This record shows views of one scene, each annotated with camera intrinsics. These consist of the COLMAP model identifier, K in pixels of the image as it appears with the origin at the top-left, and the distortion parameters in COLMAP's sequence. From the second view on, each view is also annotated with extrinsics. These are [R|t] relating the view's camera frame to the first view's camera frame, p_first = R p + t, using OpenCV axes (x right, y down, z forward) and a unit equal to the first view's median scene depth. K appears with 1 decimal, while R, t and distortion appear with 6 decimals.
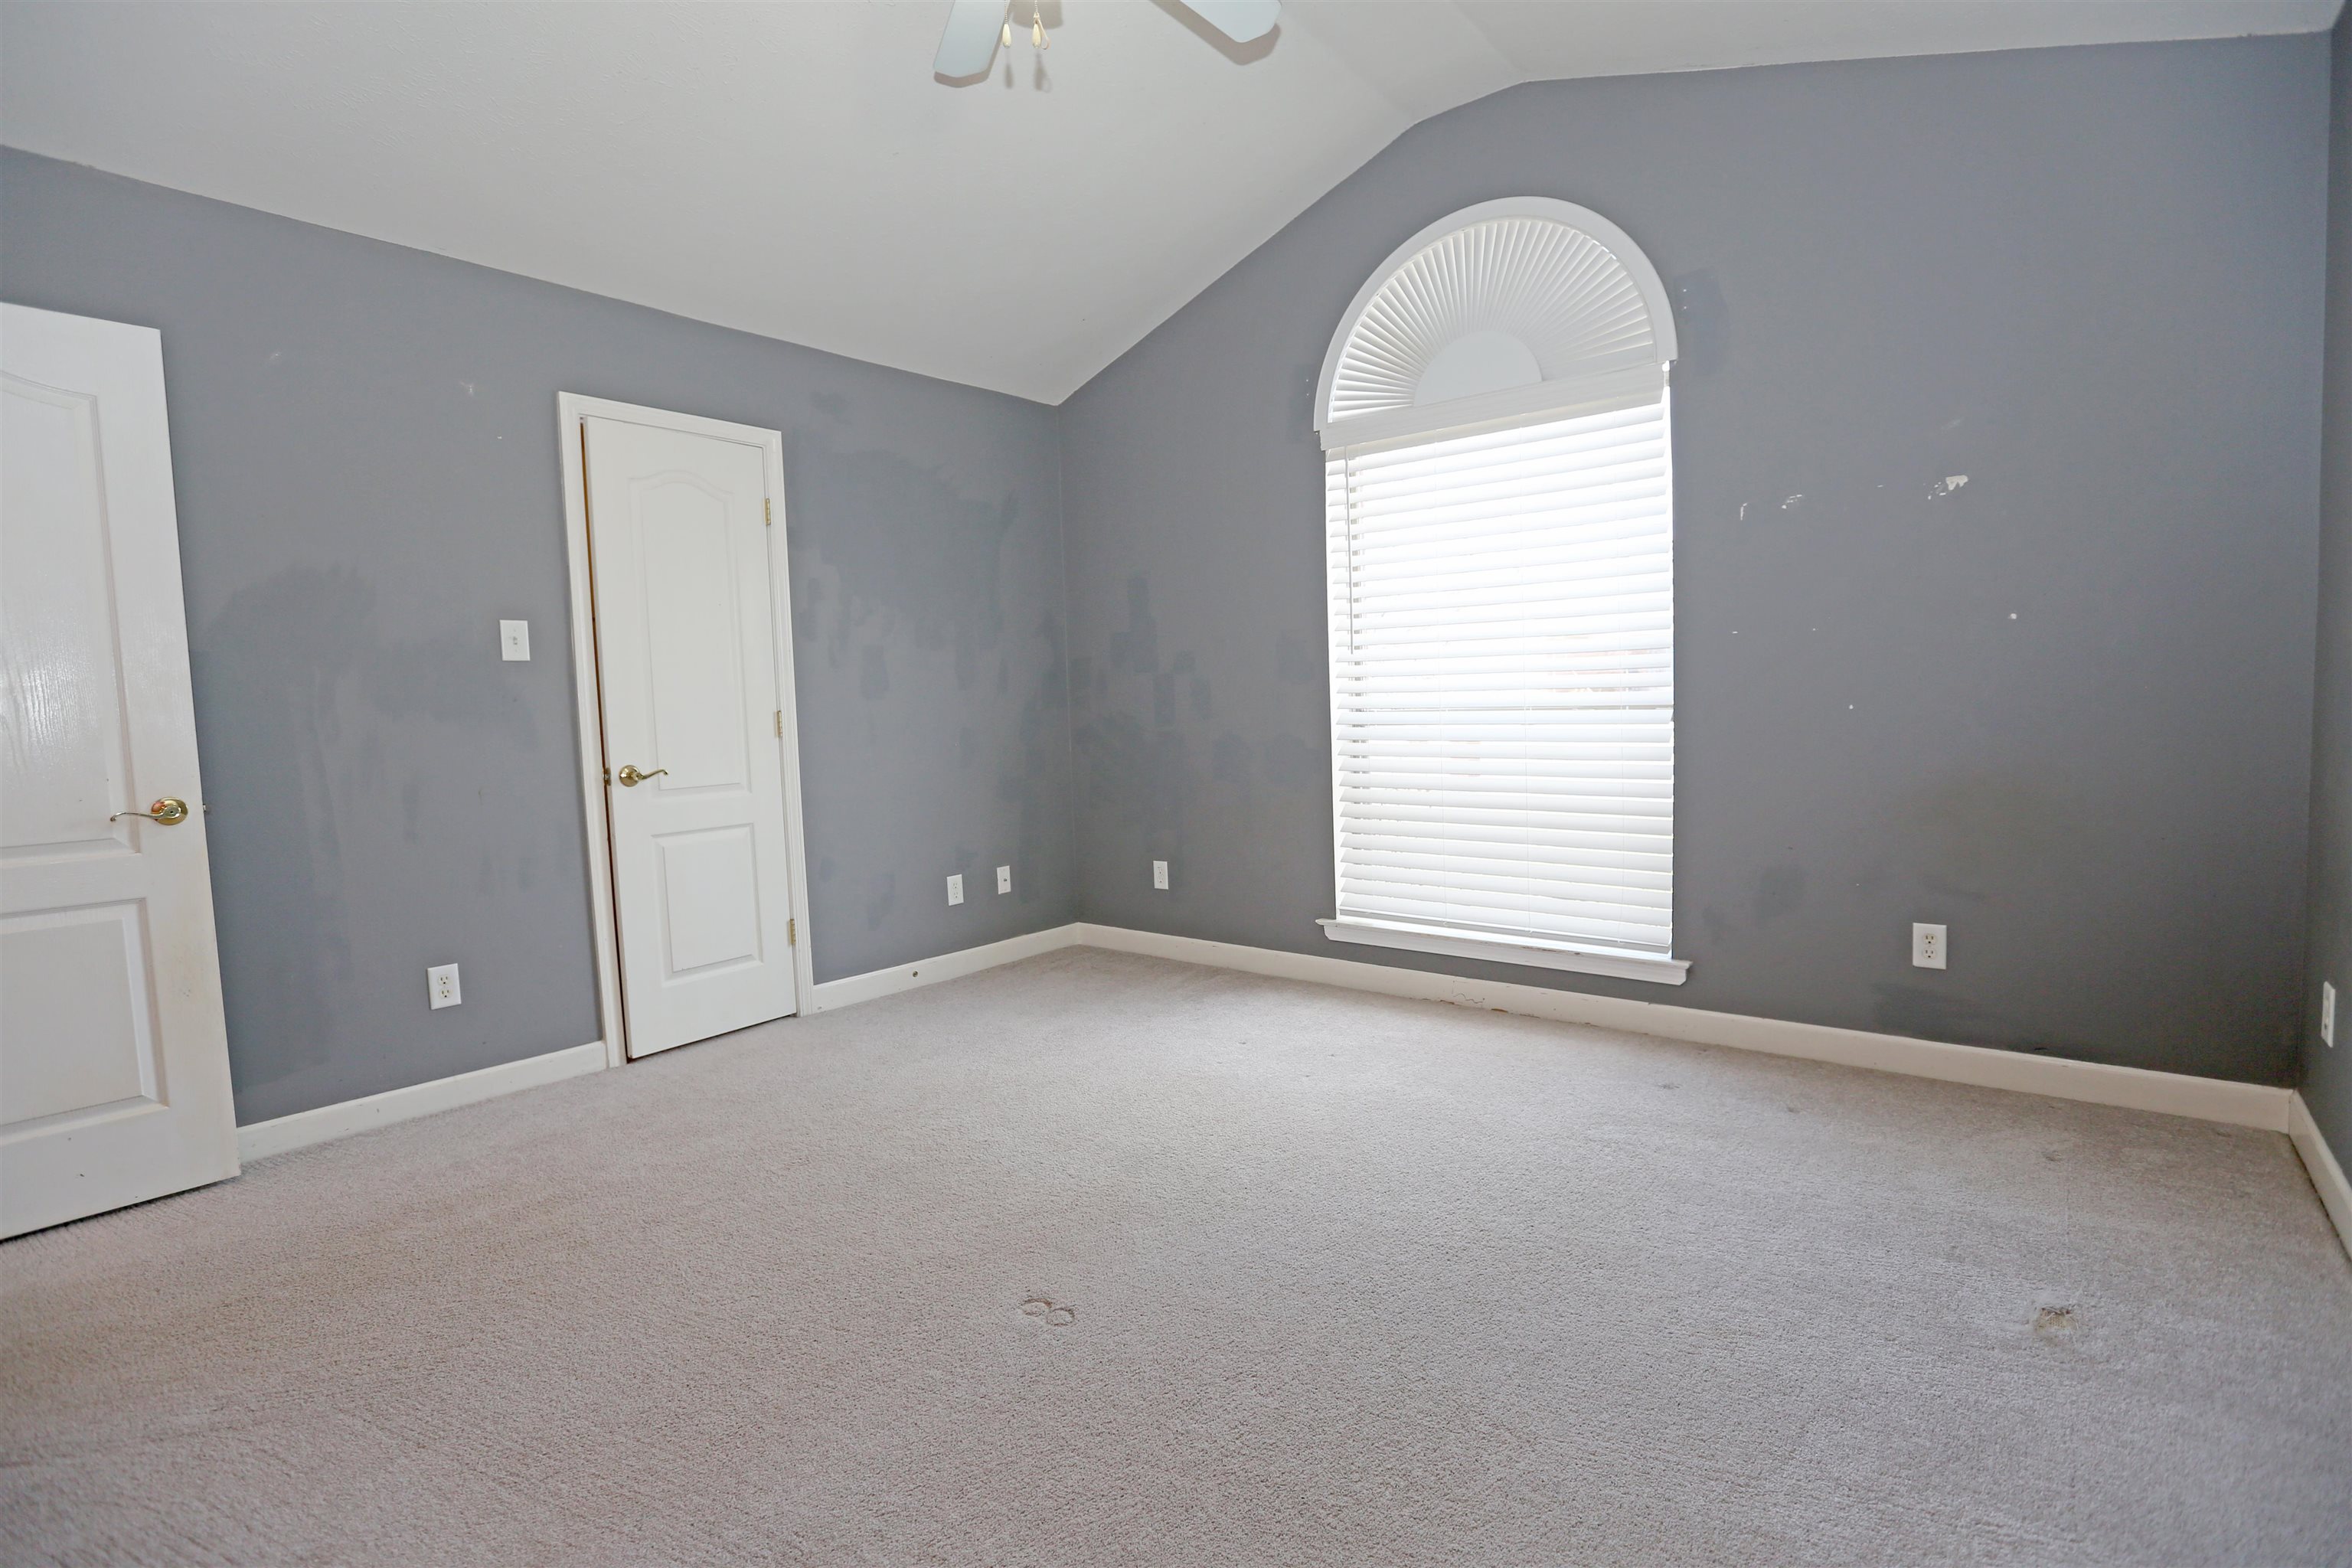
lens RADIAL K [[1058.4, 0, 1173.1], [0, 1058.4, 779.8], [0, 0, 1]] dist [-0.056503, 0.022633]
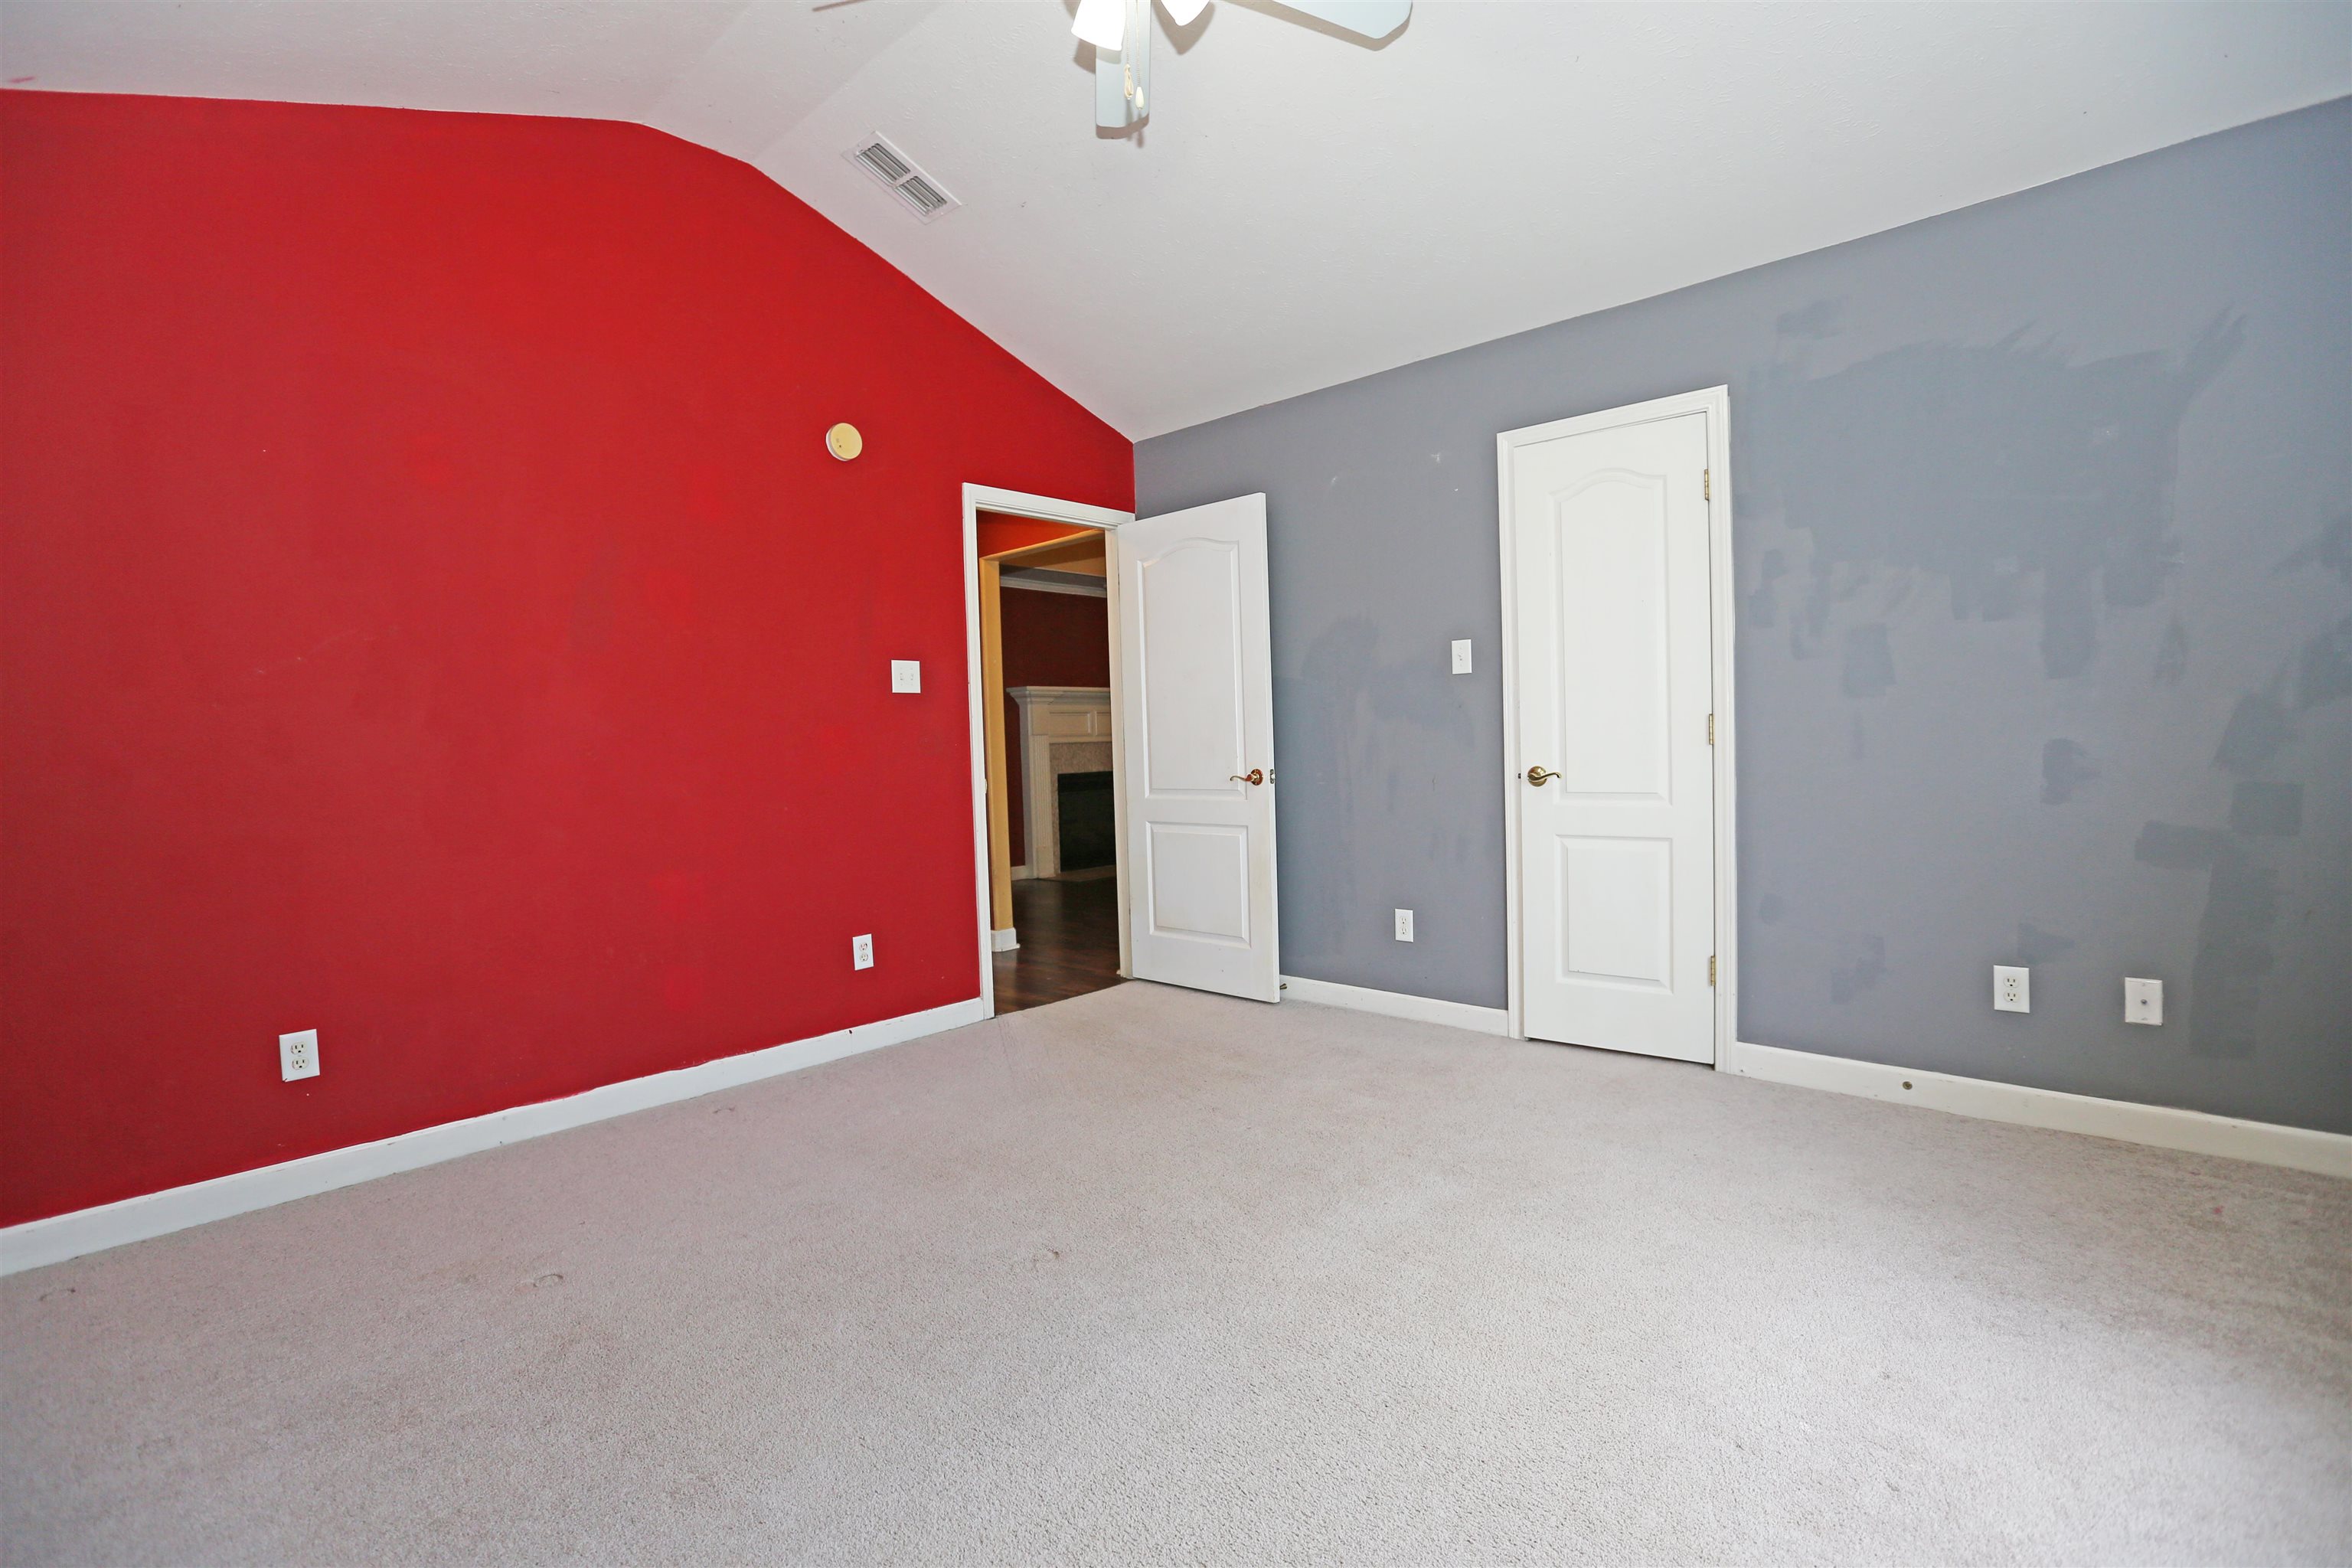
lens RADIAL K [[1071.1, 0, 1169.2], [0, 1071.1, 776.4], [0, 0, 1]] dist [-0.053660, 0.018396]
pose [[-0.035332, 0.076565, -0.996438, 0.538038], [-0.034667, 0.996367, 0.077789, -0.070240], [0.998774, 0.037292, -0.032549, 0.614909]]
